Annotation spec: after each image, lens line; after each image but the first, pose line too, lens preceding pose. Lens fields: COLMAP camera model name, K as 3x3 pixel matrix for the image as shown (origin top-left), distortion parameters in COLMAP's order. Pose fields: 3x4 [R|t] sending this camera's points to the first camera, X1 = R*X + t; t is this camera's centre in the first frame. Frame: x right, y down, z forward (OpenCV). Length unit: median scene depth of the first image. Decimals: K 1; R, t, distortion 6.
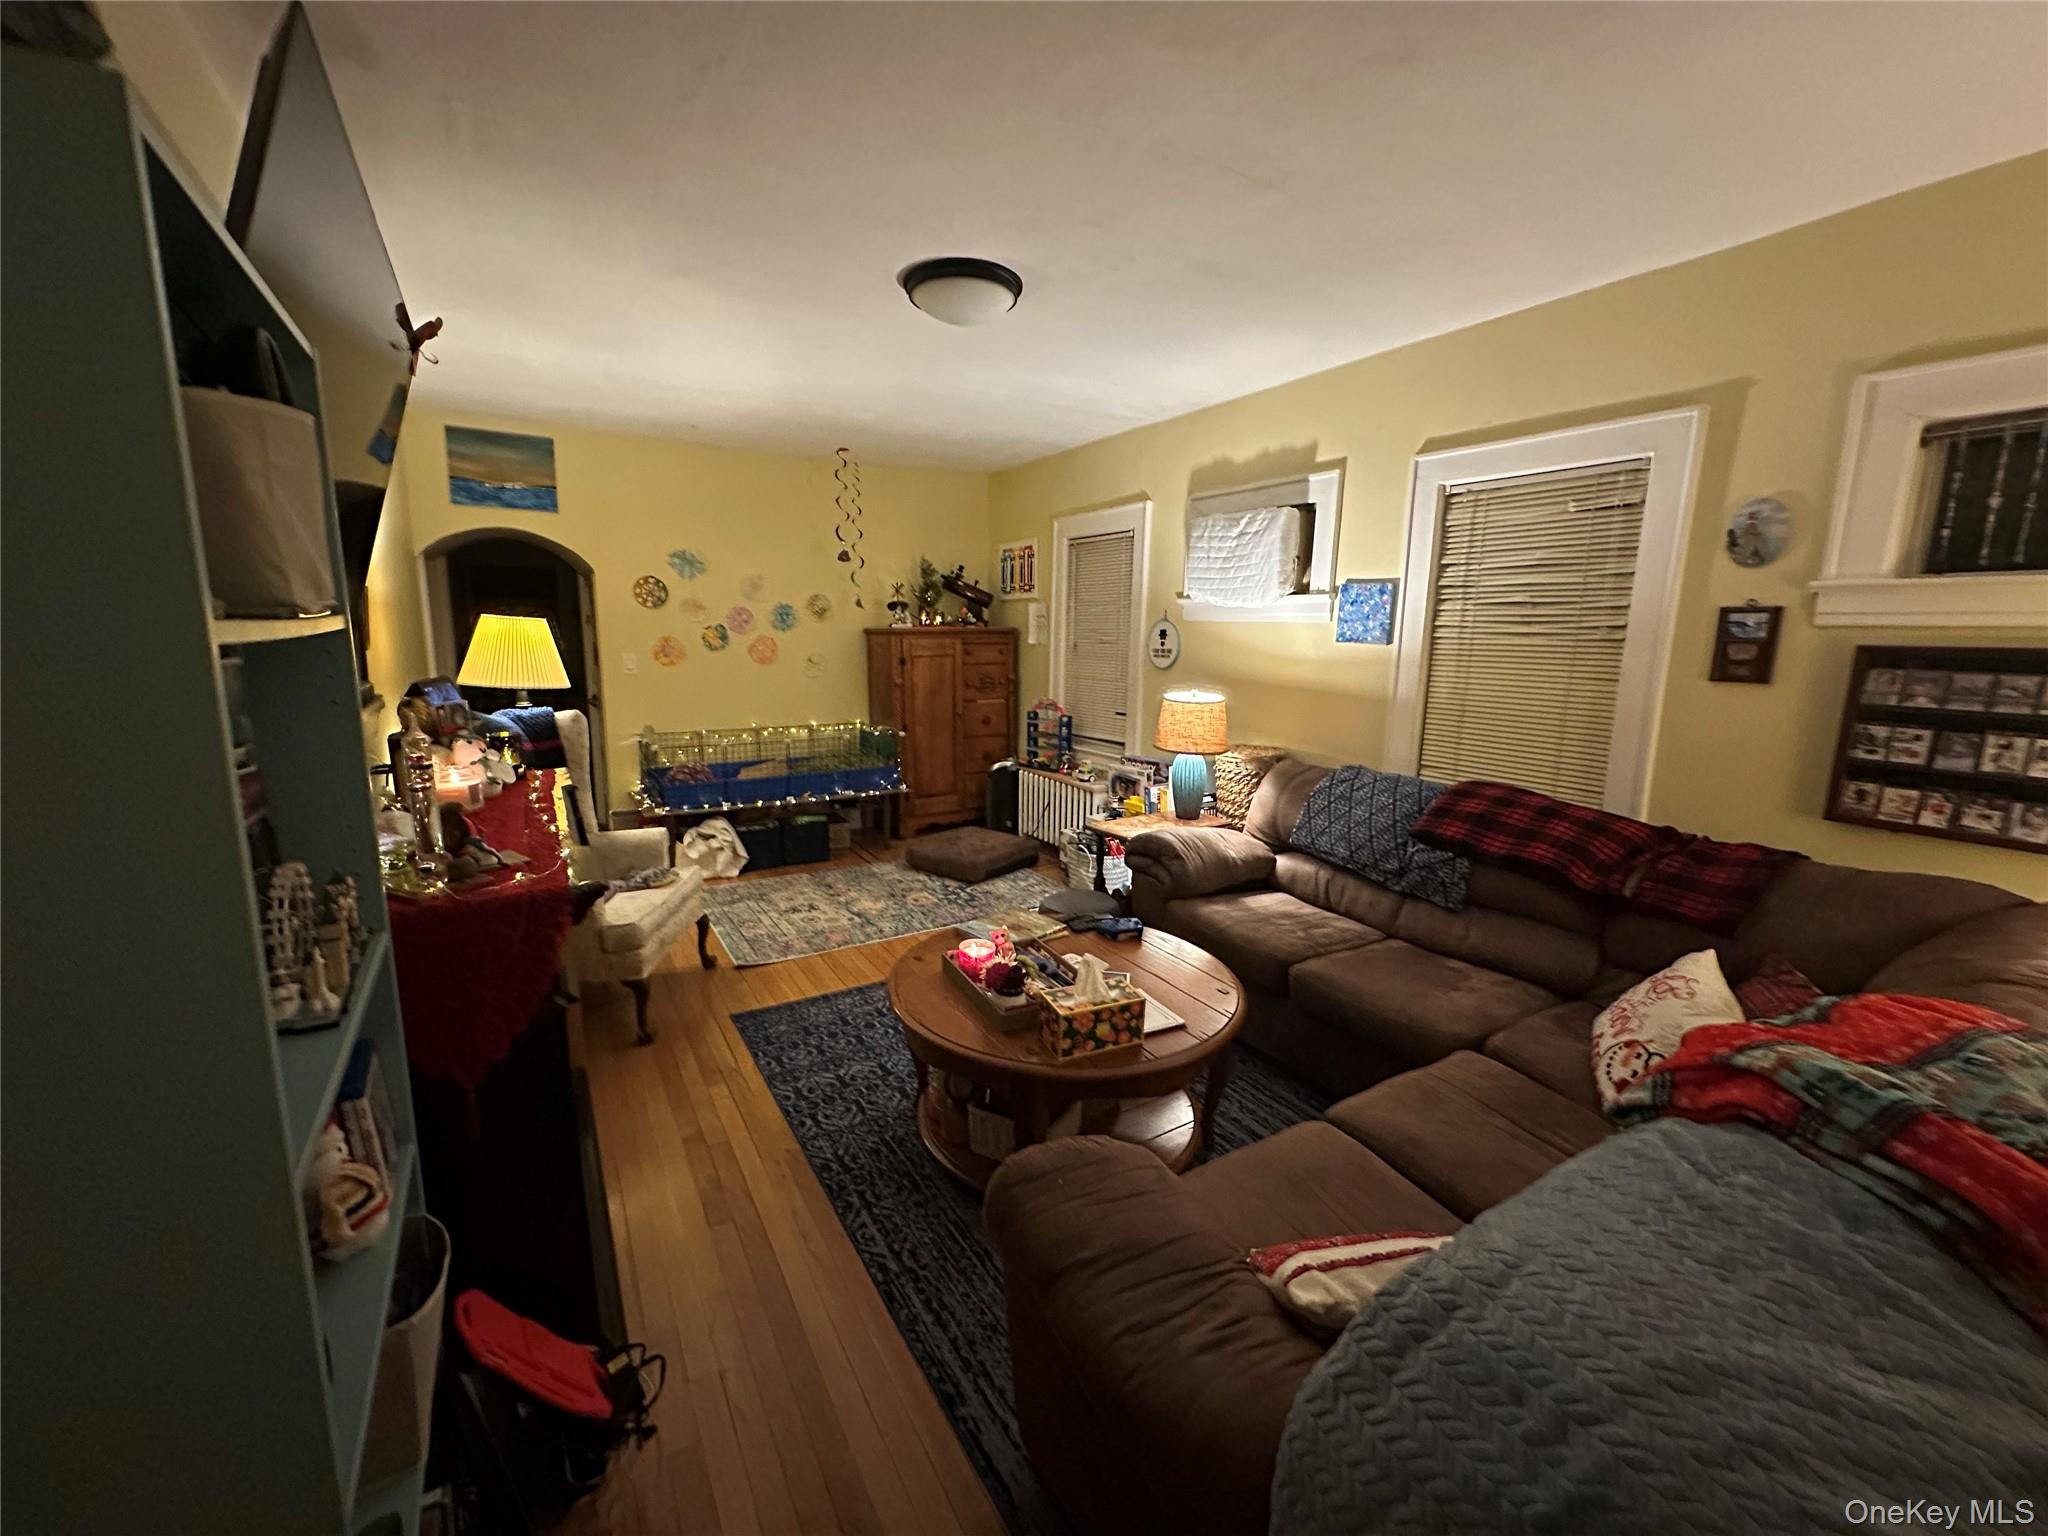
lens RADIAL K [[826.0, 0, 1025.7], [0, 826.0, 770.8], [0, 0, 1]] dist [-0.000588, -0.000018]
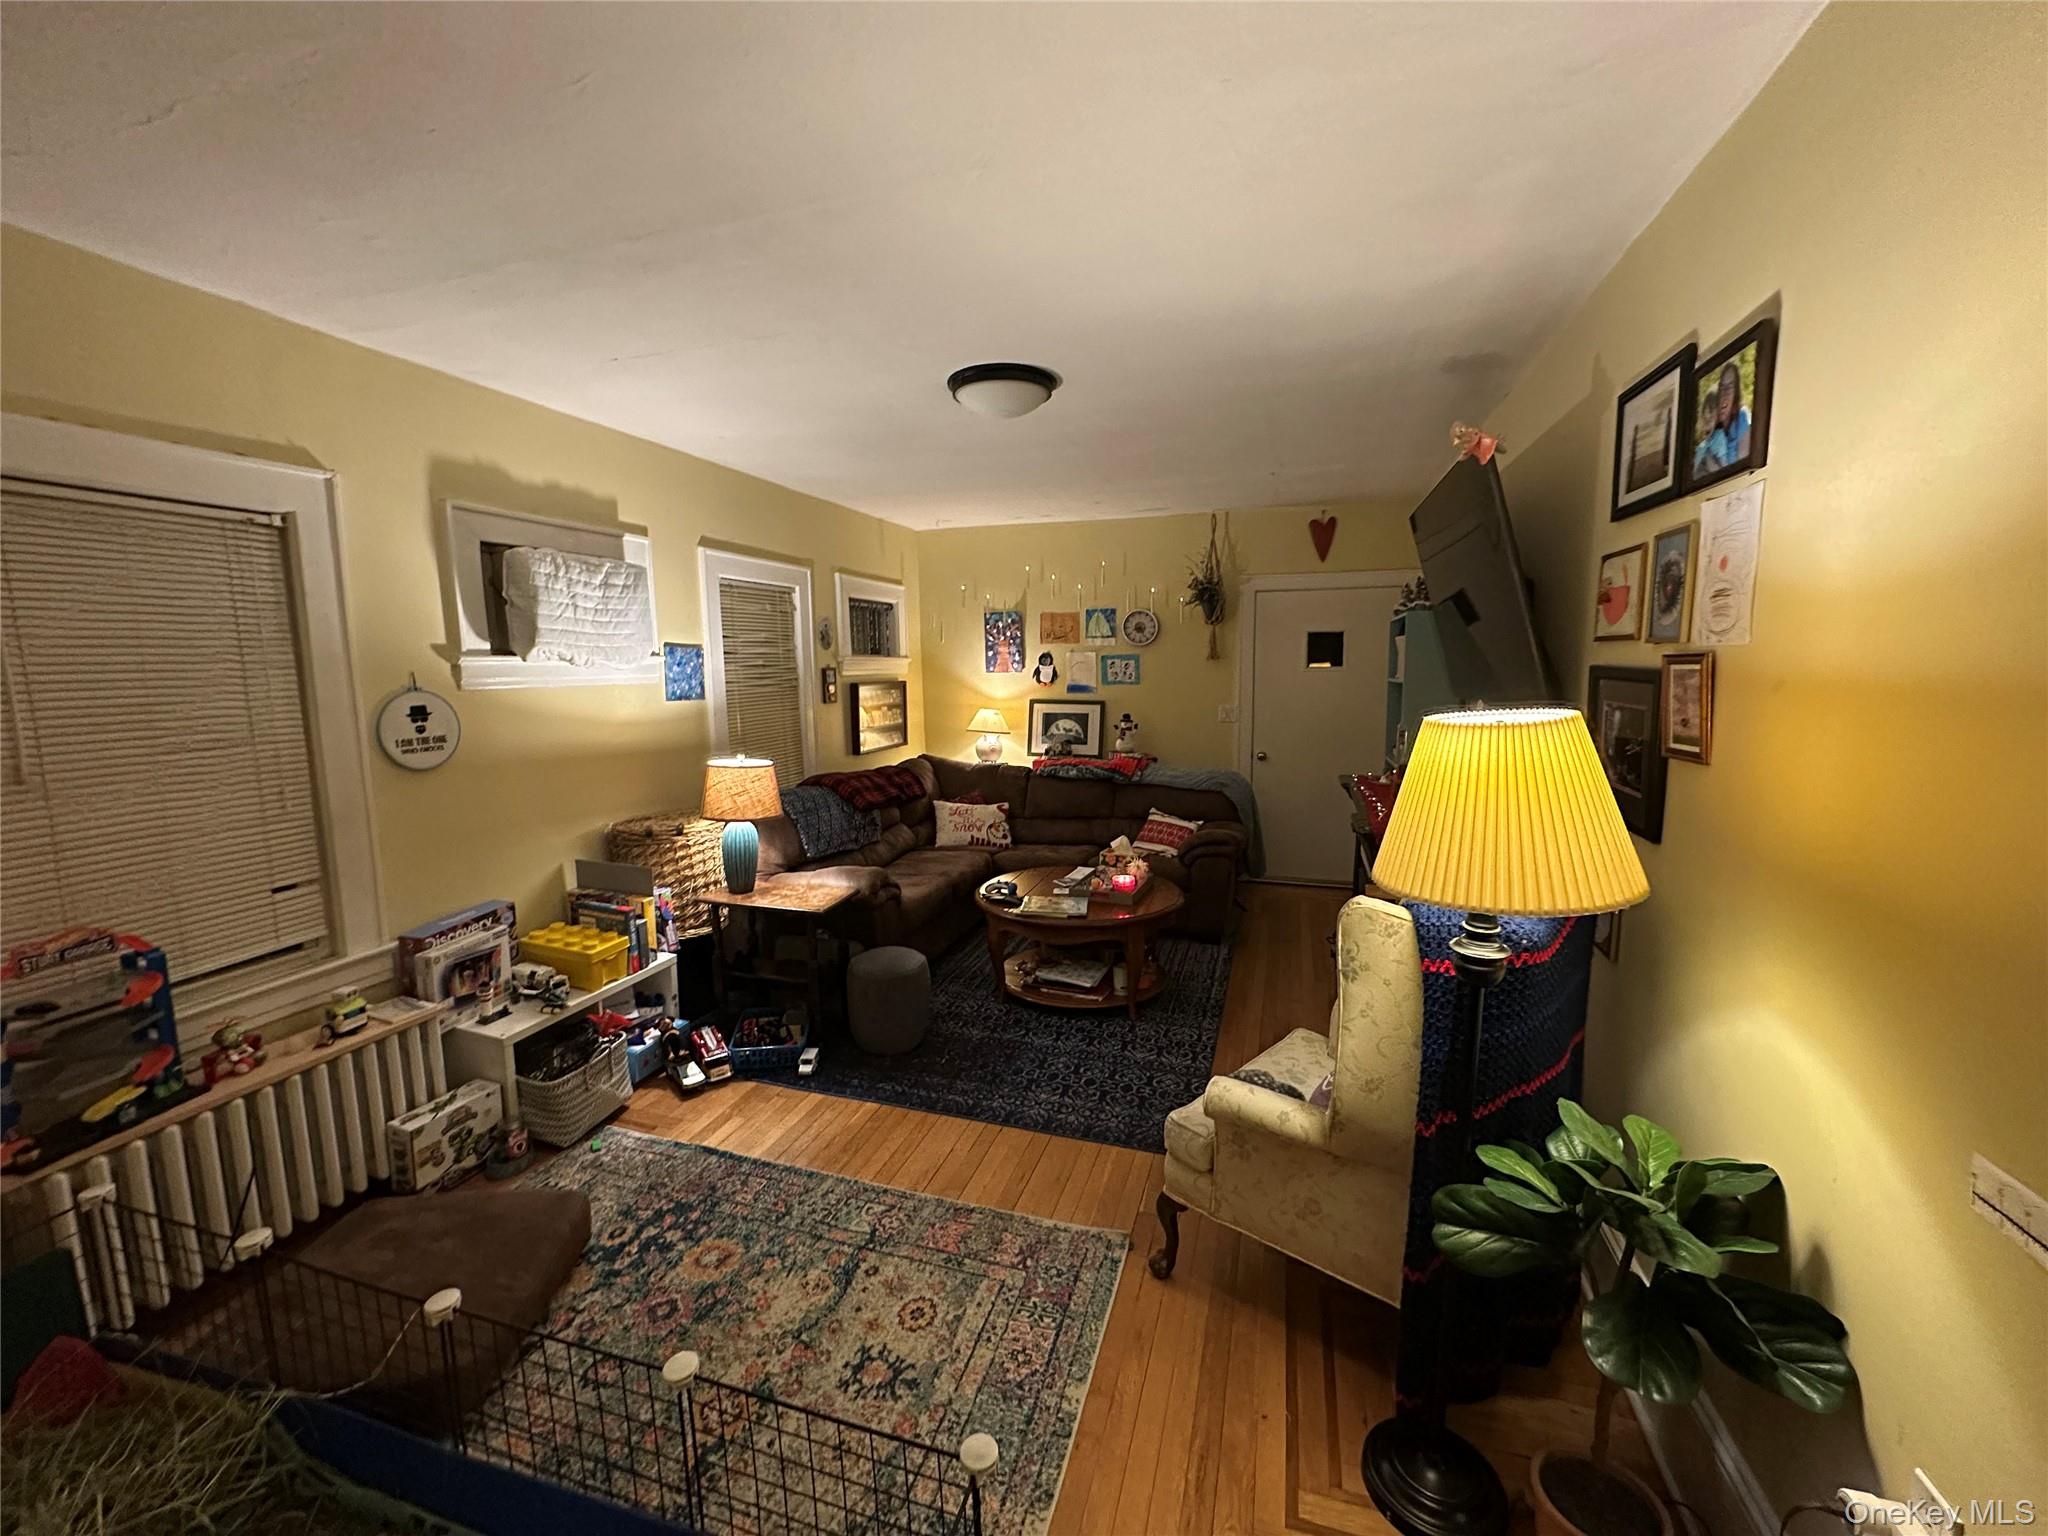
lens RADIAL K [[826.0, 0, 1030.5], [0, 826.0, 766.1], [0, 0, 1]] dist [-0.000588, -0.000018]
pose [[-0.657070, -0.097560, 0.747489, -0.624600], [0.137413, 0.959475, 0.246019, -0.234574], [-0.741199, 0.264366, -0.617037, 1.147355]]
